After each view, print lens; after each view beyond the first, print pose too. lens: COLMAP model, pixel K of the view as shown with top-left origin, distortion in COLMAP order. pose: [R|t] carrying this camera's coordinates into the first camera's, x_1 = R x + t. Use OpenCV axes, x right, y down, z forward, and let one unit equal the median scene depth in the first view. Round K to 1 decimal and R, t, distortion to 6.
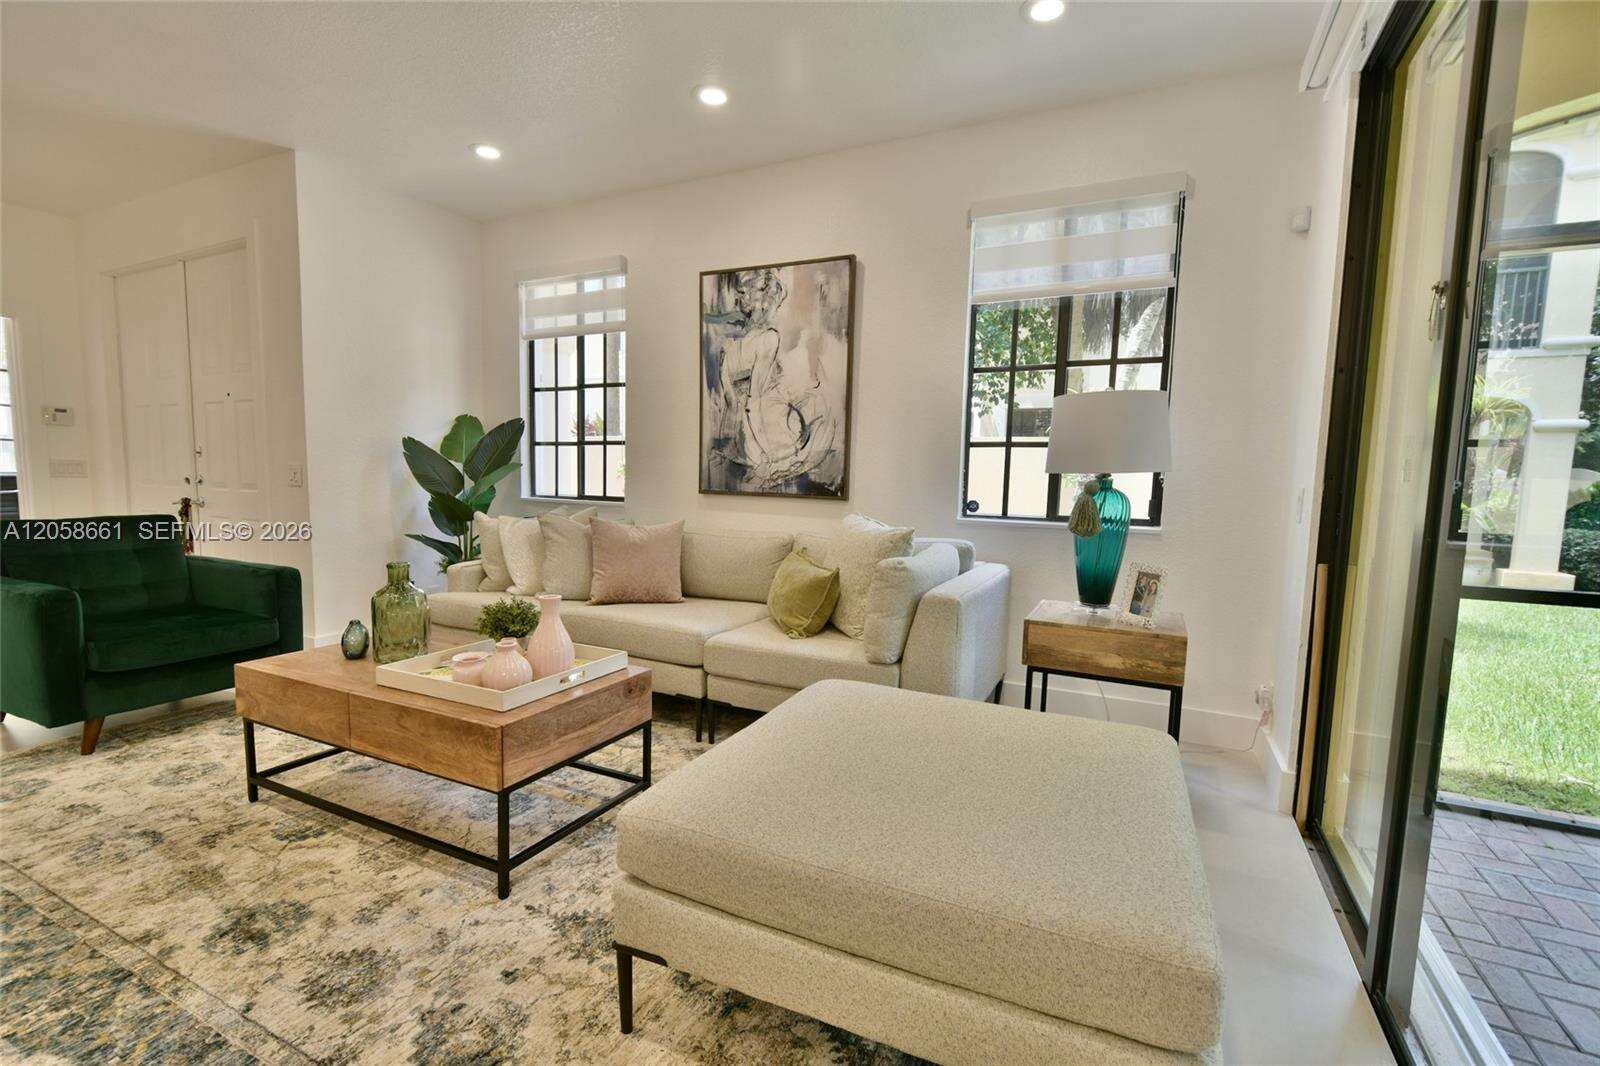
lens RADIAL K [[701.6, 0, 805.6], [0, 701.6, 547.0], [0, 0, 1]] dist [0.005454, -0.005787]
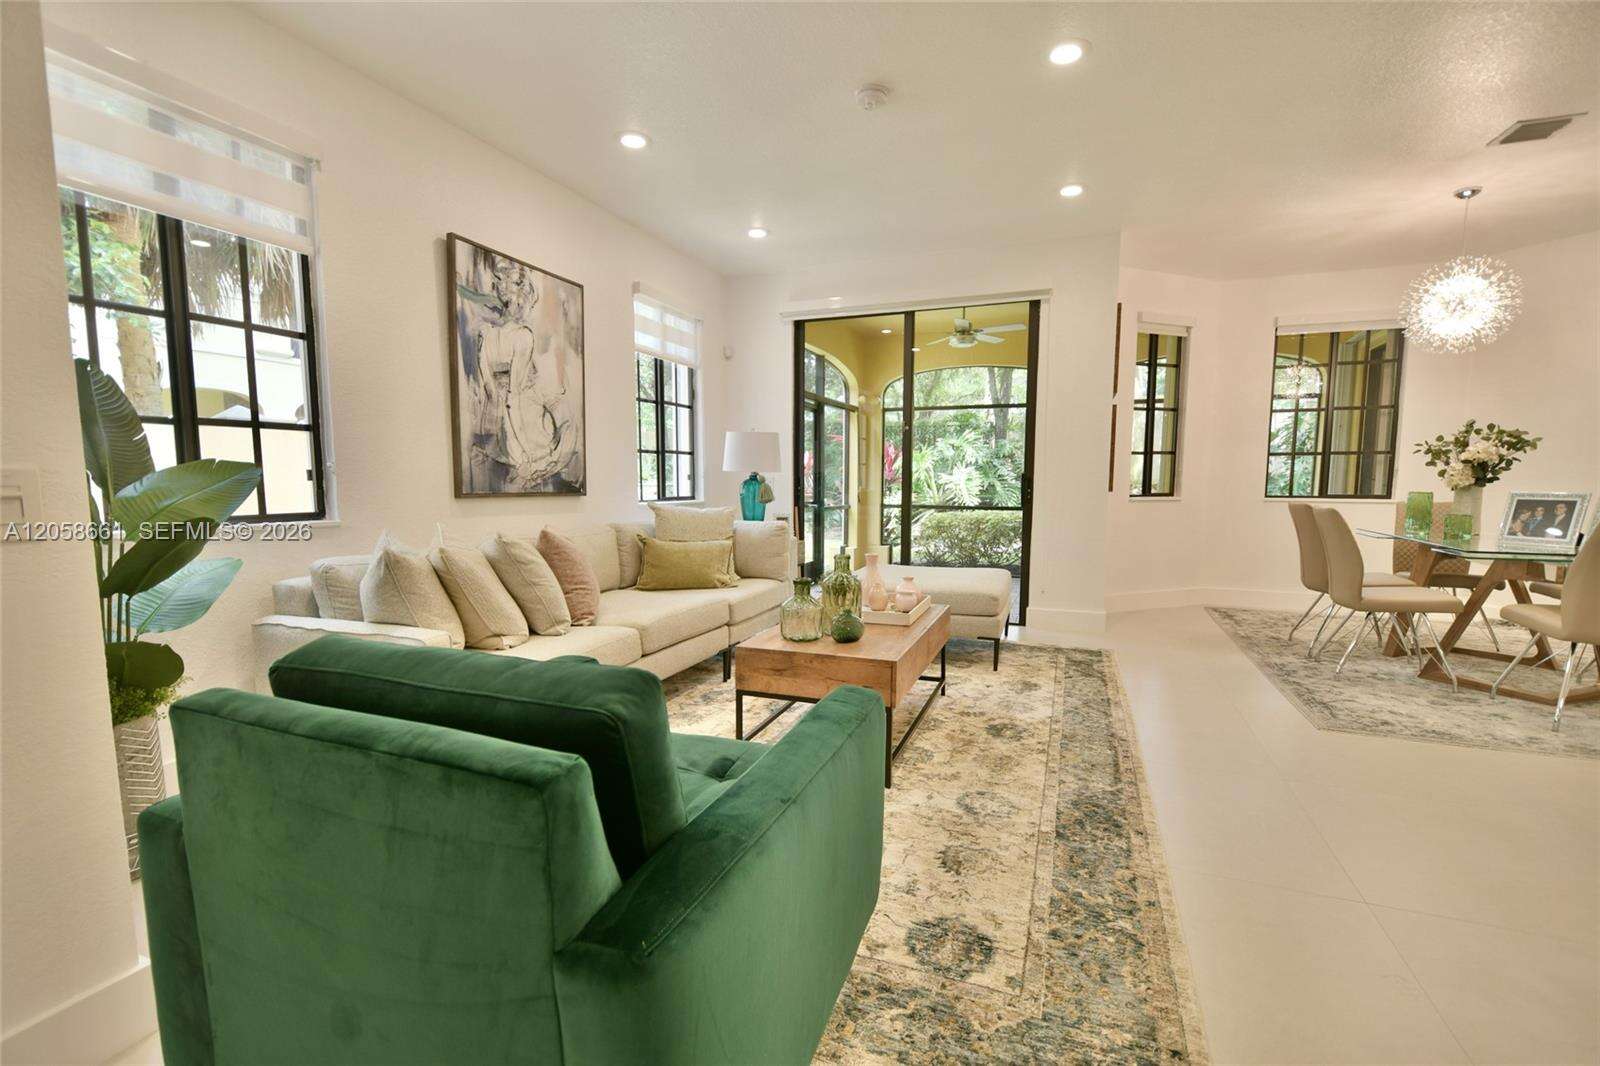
lens RADIAL K [[701.6, 0, 805.6], [0, 701.6, 547.0], [0, 0, 1]] dist [0.005454, -0.005787]
pose [[-0.084619, -0.120134, 0.989145, -1.085988], [0.096147, 0.987089, 0.128109, -0.092367], [-0.991764, 0.105944, -0.071976, 0.704002]]
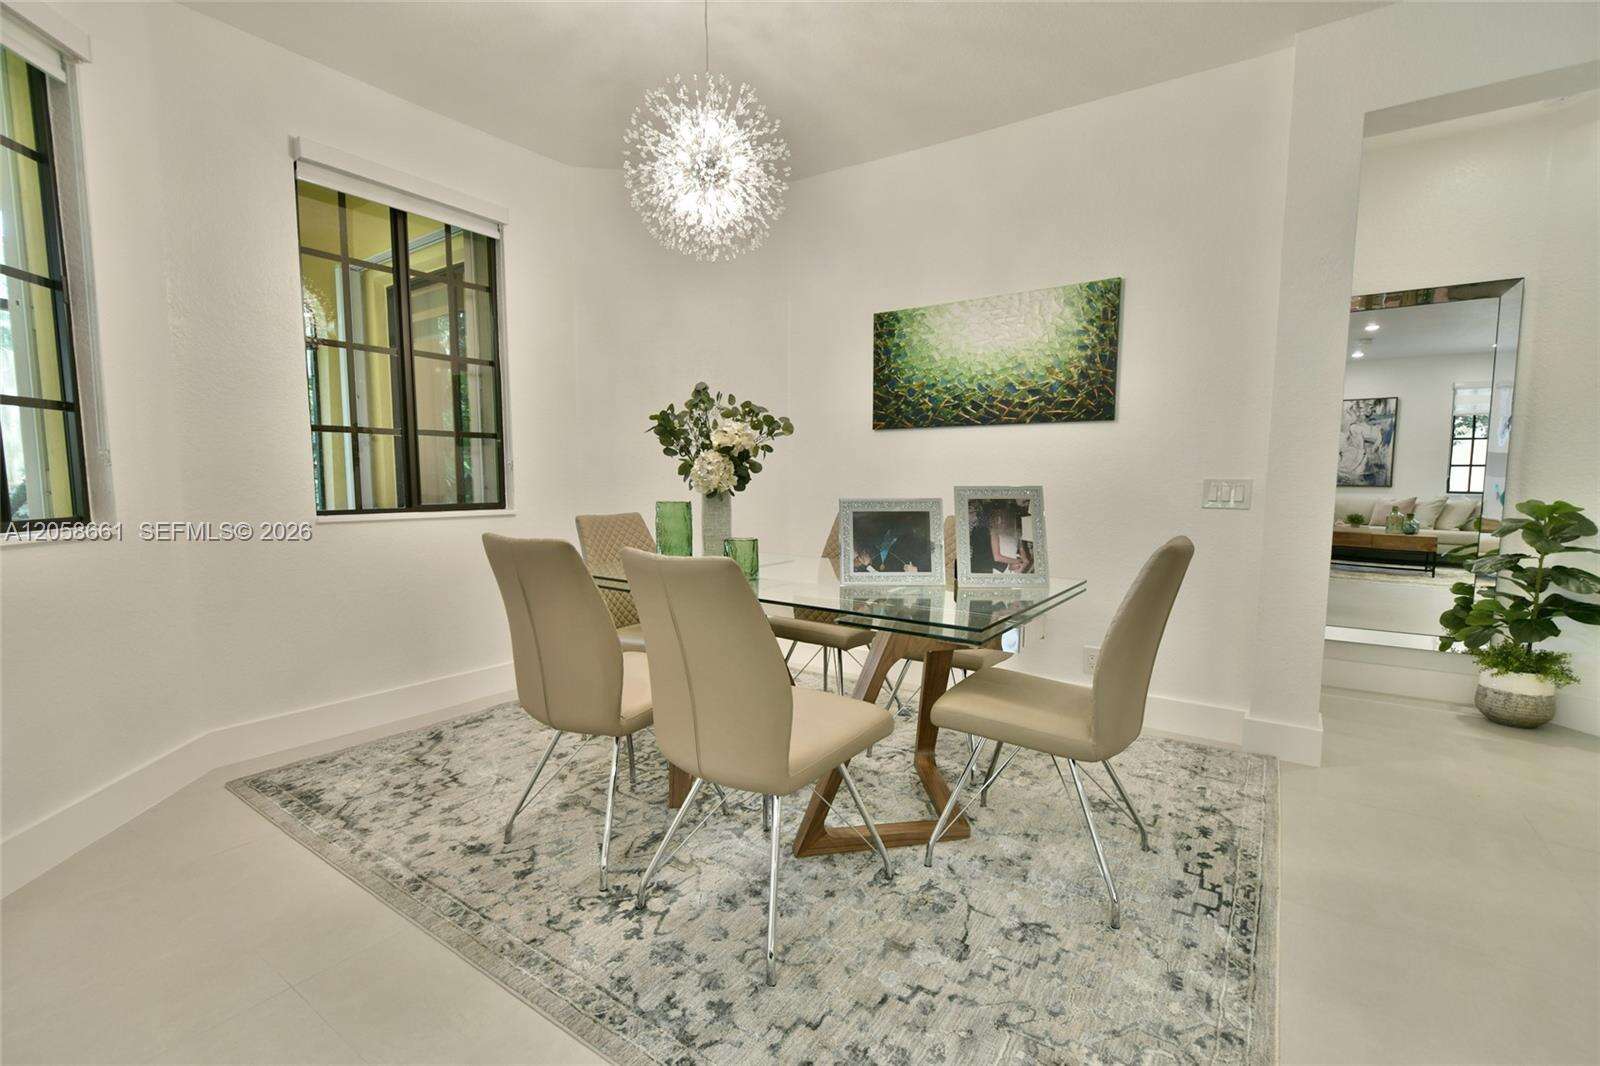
lens RADIAL K [[701.6, 0, 805.6], [0, 701.6, 547.0], [0, 0, 1]] dist [0.005454, -0.005787]
pose [[-0.989592, -0.038238, 0.138730, -0.442232], [-0.009997, 0.979988, 0.198805, -0.042068], [-0.143556, 0.195349, -0.970170, 0.346574]]
